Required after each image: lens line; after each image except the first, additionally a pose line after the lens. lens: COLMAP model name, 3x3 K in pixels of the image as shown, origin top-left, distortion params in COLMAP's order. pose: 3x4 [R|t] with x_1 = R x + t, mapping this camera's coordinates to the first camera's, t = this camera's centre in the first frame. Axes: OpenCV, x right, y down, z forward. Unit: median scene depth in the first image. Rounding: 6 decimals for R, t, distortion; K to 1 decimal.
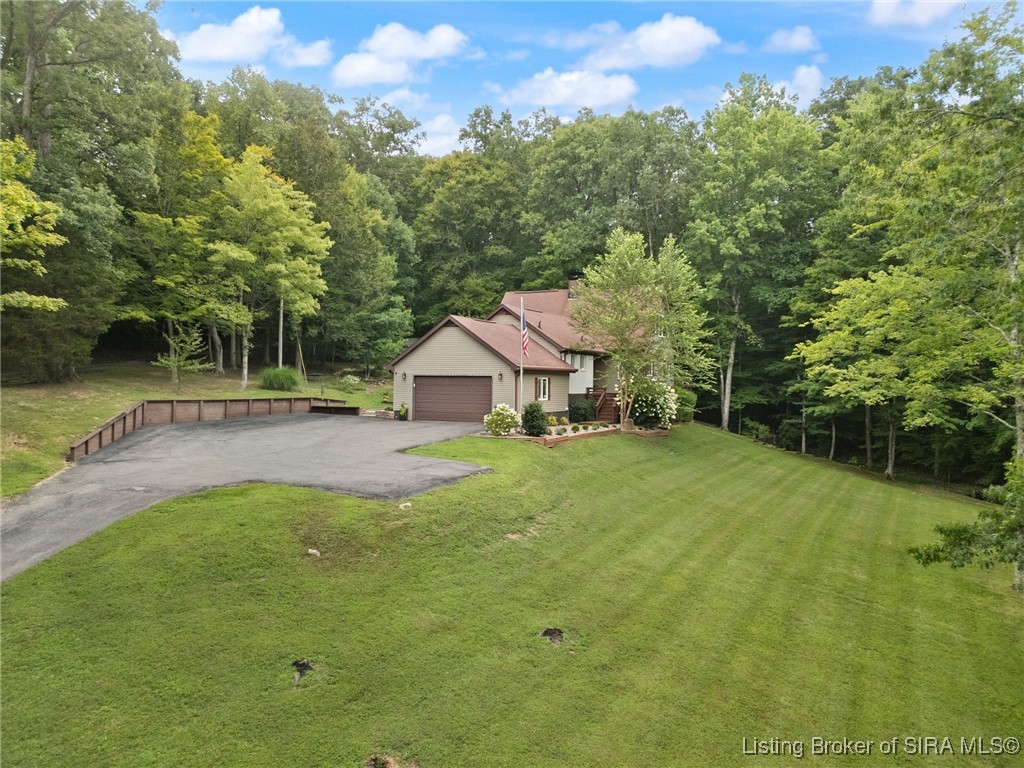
lens RADIAL K [[777.7, 0, 512.0], [0, 777.7, 384.0], [0, 0, 1]] dist [0.083191, -0.083227]
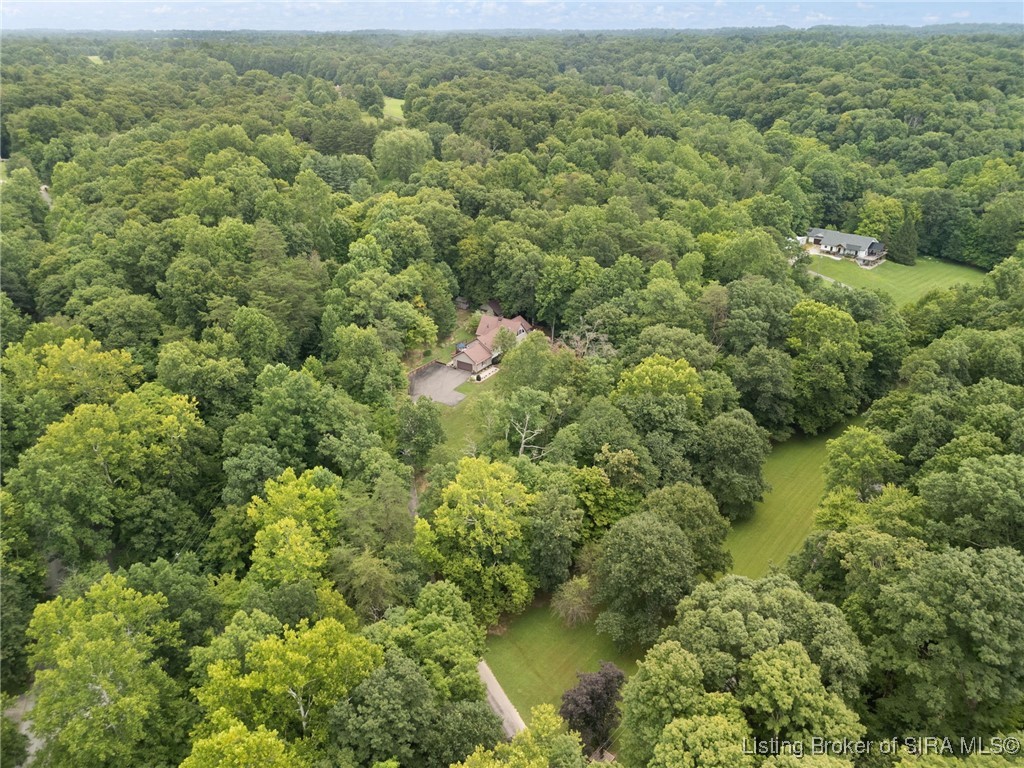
lens RADIAL K [[777.7, 0, 512.0], [0, 777.7, 384.0], [0, 0, 1]] dist [0.083191, -0.083227]
pose [[0.996015, 0.025108, -0.085579, 0.568993], [0.012814, 0.909313, 0.415916, -1.697617], [0.088261, -0.415355, 0.905368, -3.068999]]
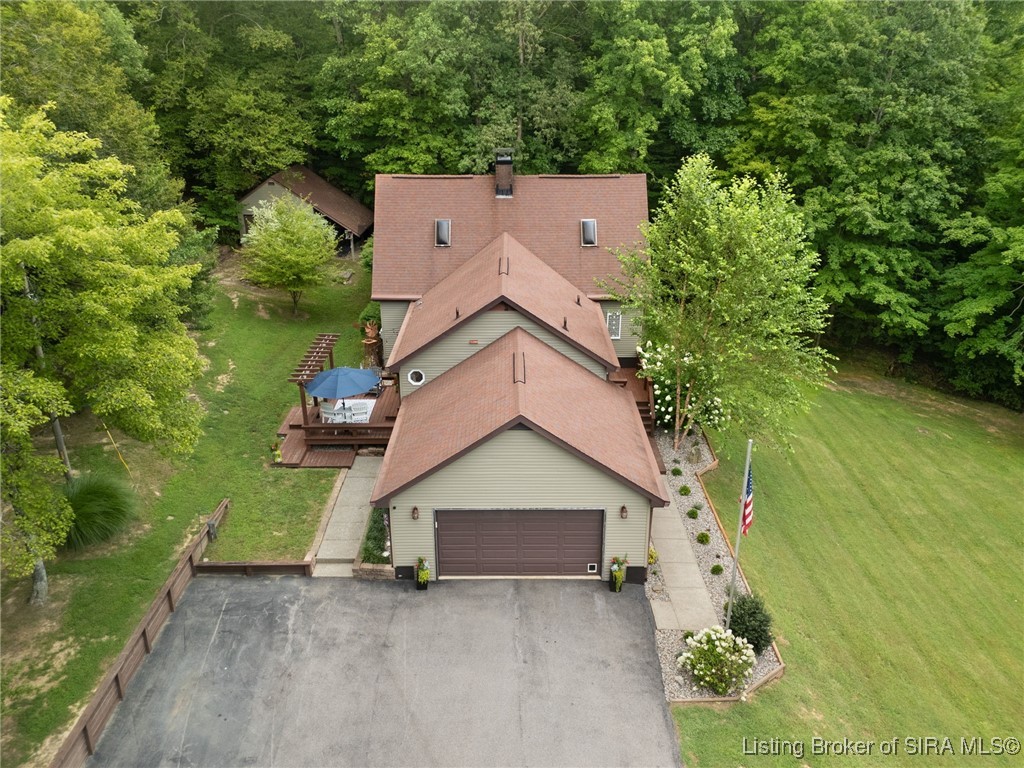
lens RADIAL K [[777.7, 0, 512.0], [0, 777.7, 384.0], [0, 0, 1]] dist [0.083191, -0.083227]
pose [[0.883703, -0.198822, 0.423720, -0.260833], [0.011286, 0.914080, 0.405376, -0.275681], [-0.467912, -0.353450, 0.810020, 0.522297]]
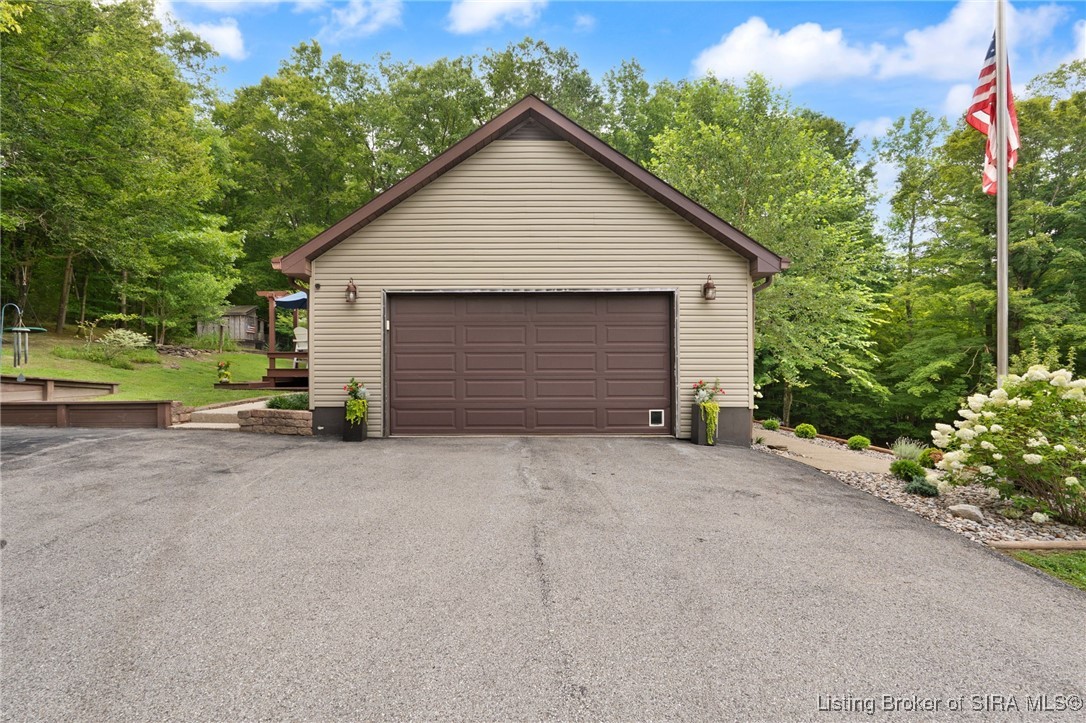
lens RADIAL K [[498.1, 0, 518.9], [0, 498.1, 363.6], [0, 0, 1]] dist [-0.001716, 0.000223]
pose [[0.887103, -0.010441, 0.461453, -0.155799], [0.016311, 0.999829, -0.008734, 0.018106], [-0.461283, 0.015275, 0.887122, 0.723490]]
